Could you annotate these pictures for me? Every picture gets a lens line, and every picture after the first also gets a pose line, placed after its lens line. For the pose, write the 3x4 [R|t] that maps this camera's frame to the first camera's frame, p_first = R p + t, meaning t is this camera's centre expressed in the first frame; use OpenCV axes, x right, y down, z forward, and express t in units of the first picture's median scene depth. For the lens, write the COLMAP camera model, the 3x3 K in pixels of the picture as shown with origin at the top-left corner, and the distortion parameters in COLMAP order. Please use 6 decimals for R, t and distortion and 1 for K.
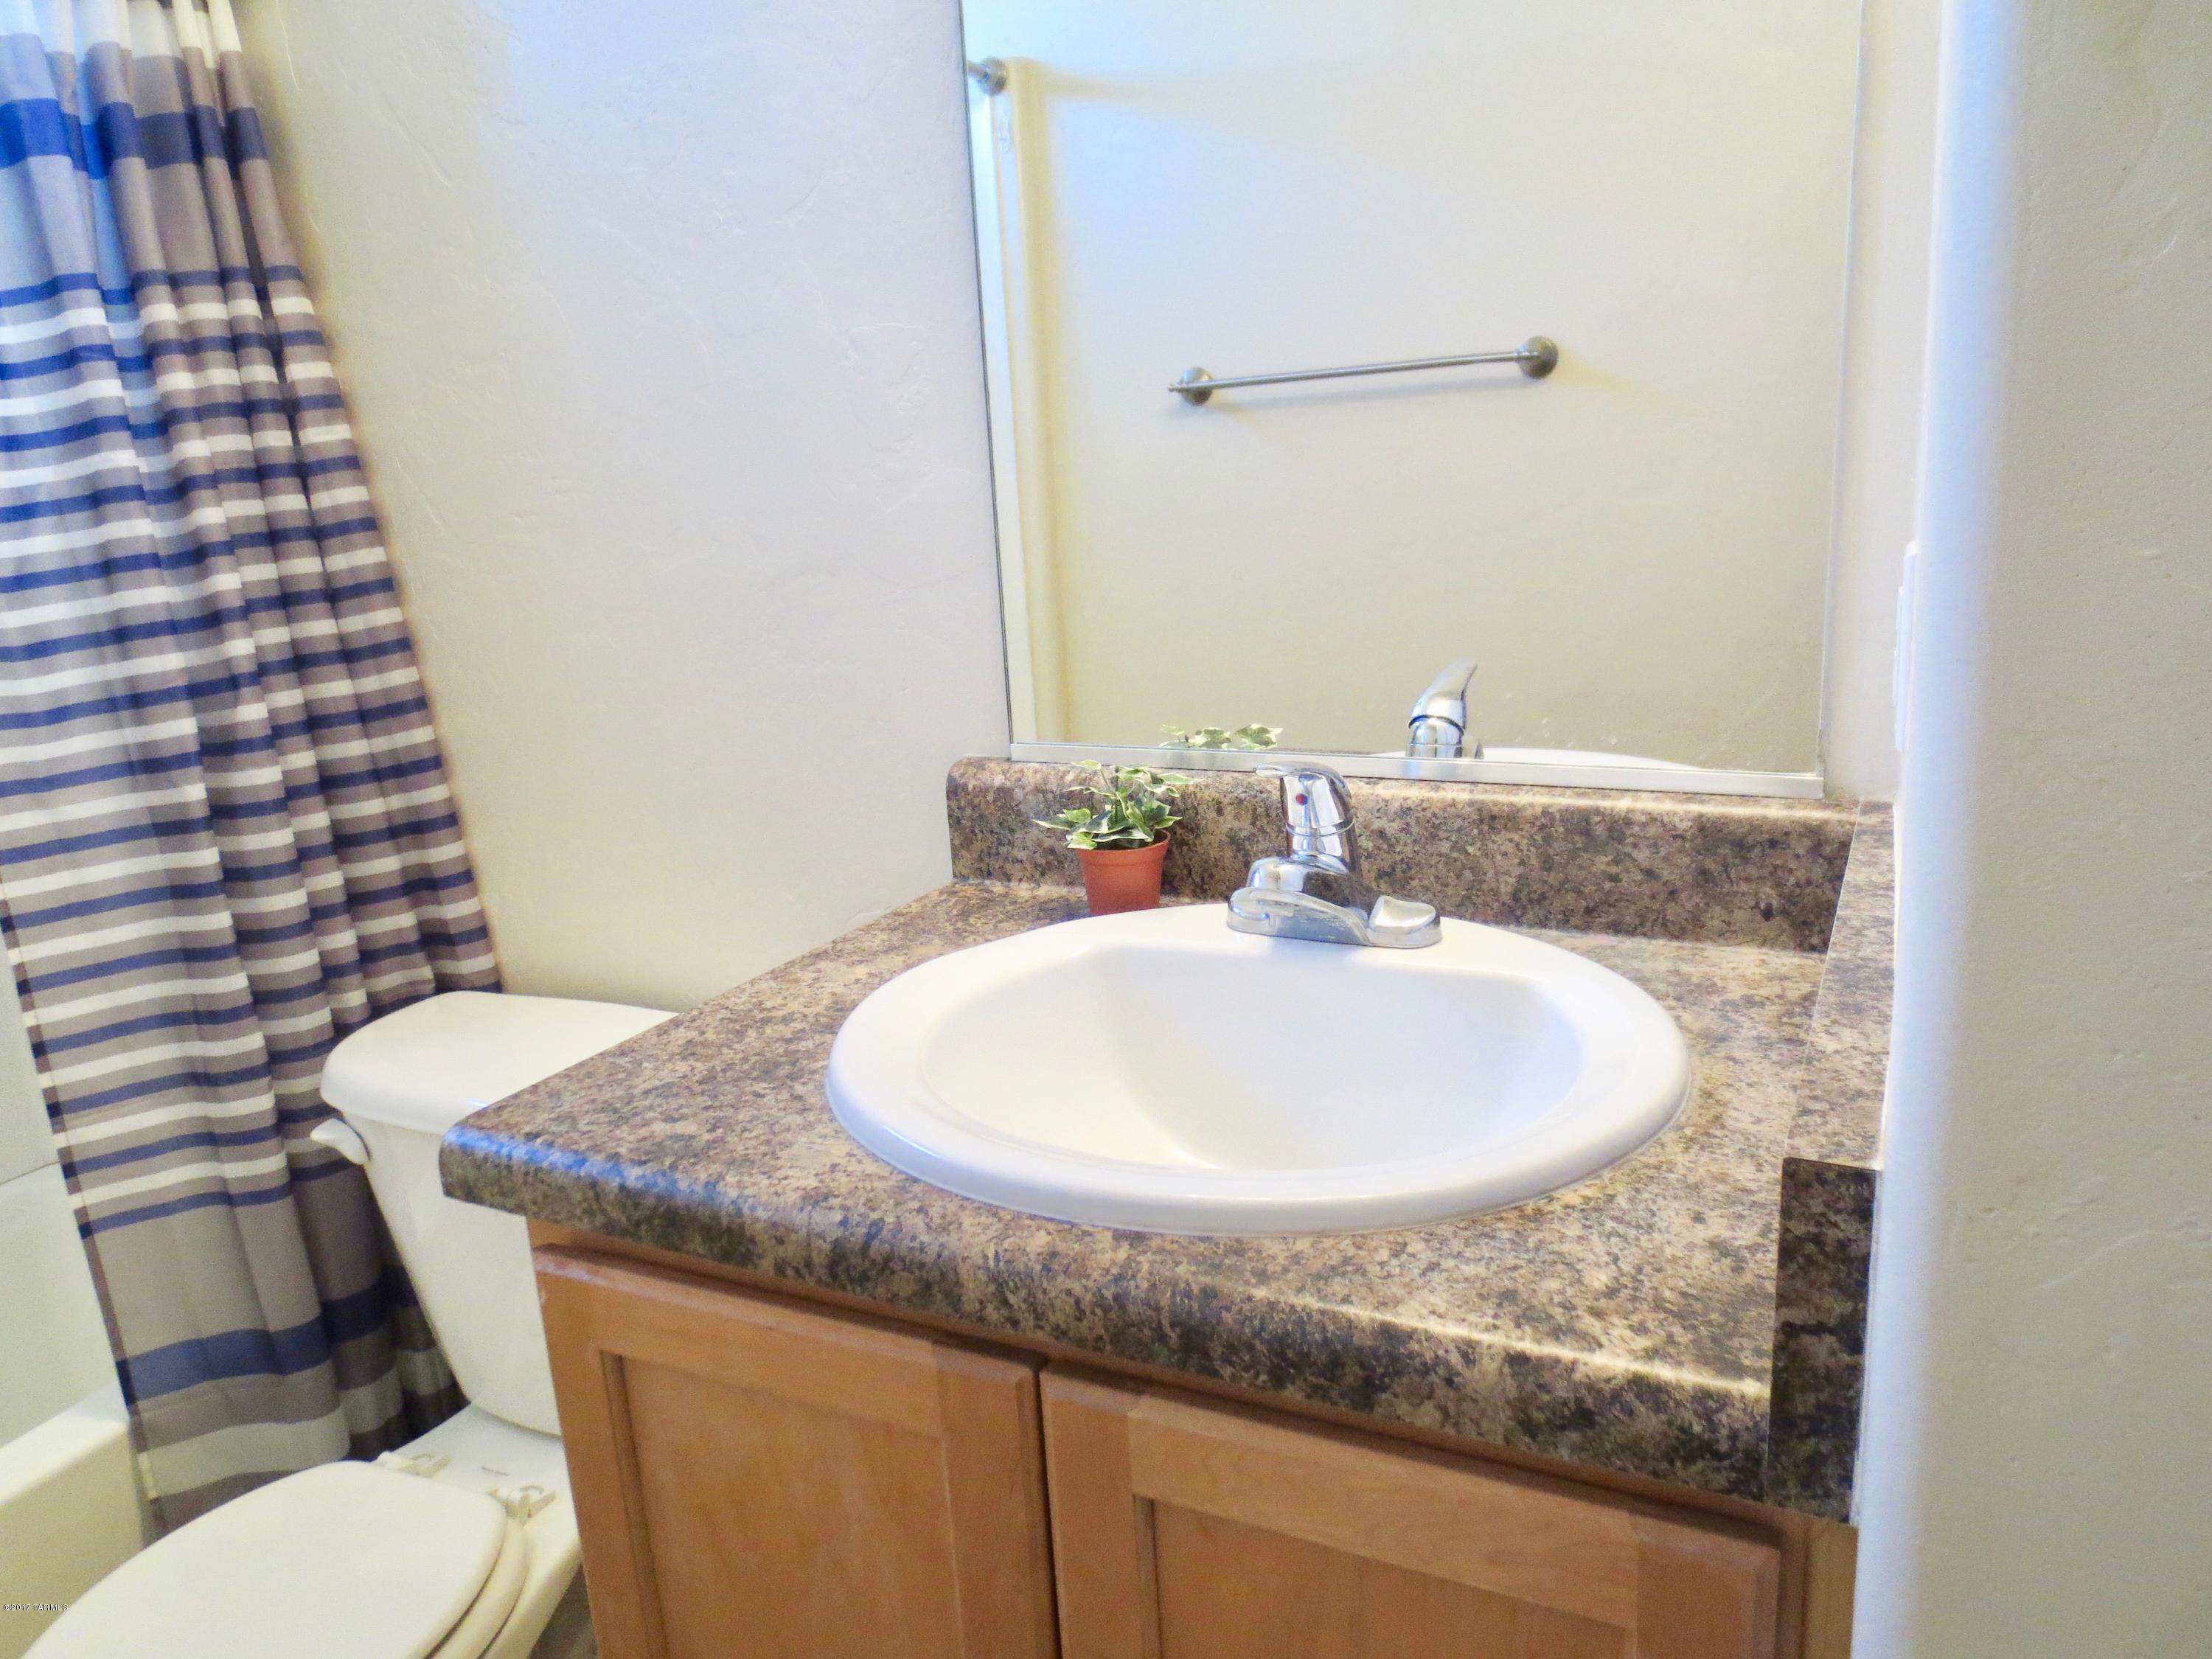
lens RADIAL K [[1594.0, 0, 1103.6], [0, 1594.0, 834.1], [0, 0, 1]] dist [-0.017019, 0.014503]
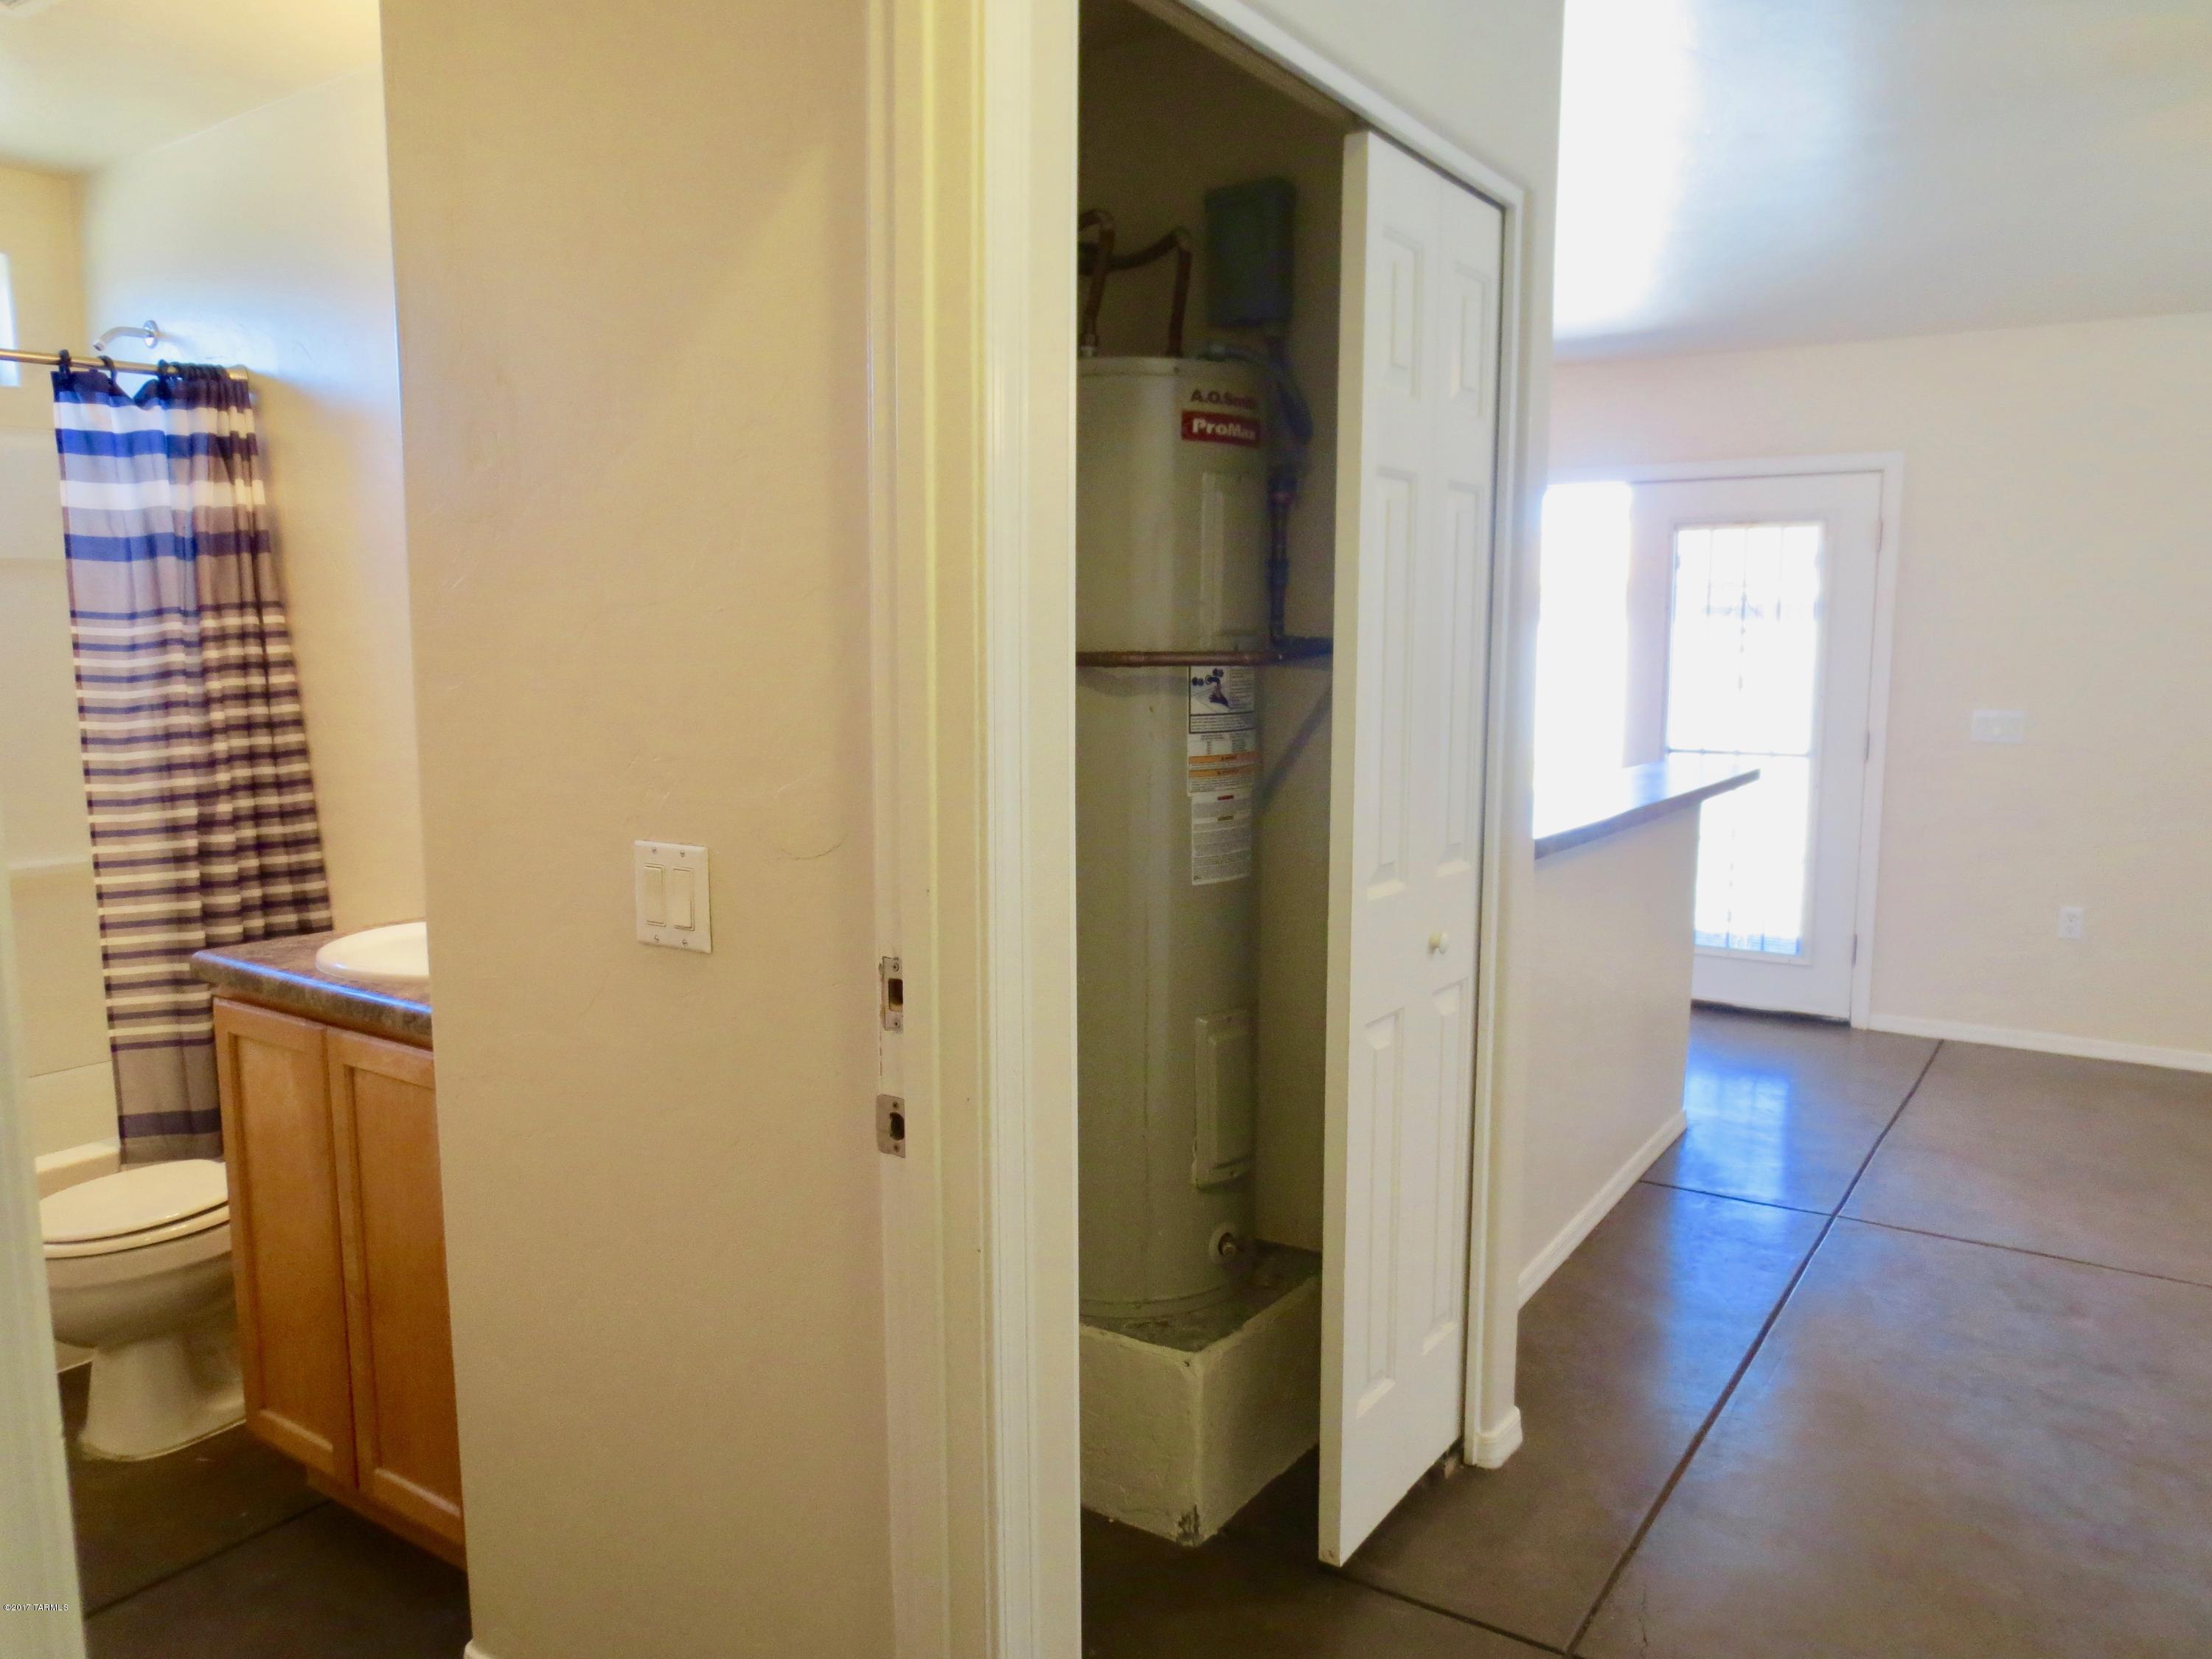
lens RADIAL K [[1600.7, 0, 1106.0], [0, 1600.7, 829.5], [0, 0, 1]] dist [-0.002916, -0.007212]
pose [[0.989142, 0.079531, -0.123581, 0.879229], [-0.092855, 0.990012, -0.106085, 0.067378], [0.113910, 0.116409, 0.986648, -0.948516]]
